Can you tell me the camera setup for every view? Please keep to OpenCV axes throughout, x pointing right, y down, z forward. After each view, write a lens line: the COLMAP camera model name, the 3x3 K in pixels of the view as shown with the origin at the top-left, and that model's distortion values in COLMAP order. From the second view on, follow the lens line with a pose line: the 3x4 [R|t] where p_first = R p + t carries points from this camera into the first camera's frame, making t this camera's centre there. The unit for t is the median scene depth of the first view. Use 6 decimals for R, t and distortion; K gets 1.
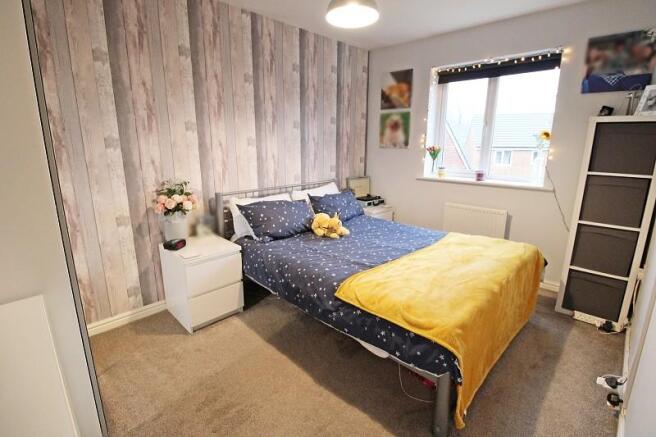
lens RADIAL K [[306.5, 0, 327.4], [0, 306.5, 214.7], [0, 0, 1]] dist [-0.009404, -0.008397]
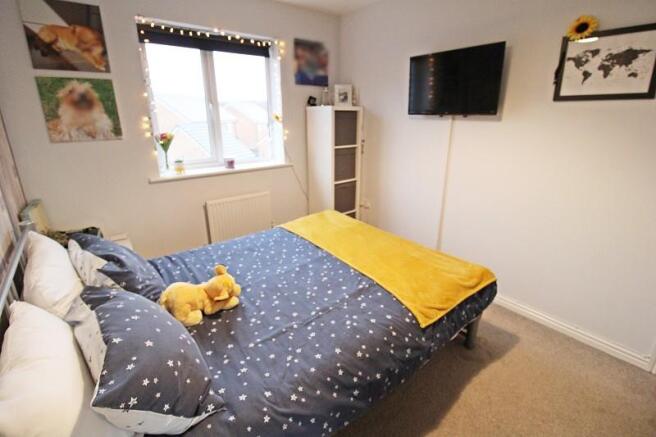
lens RADIAL K [[306.5, 0, 328.0], [0, 306.5, 215.2], [0, 0, 1]] dist [-0.009404, -0.008397]
pose [[0.107327, -0.314842, 0.943056, -0.354389], [0.224968, 0.931624, 0.285423, -0.163627], [-0.968437, 0.181524, 0.170818, 0.539029]]
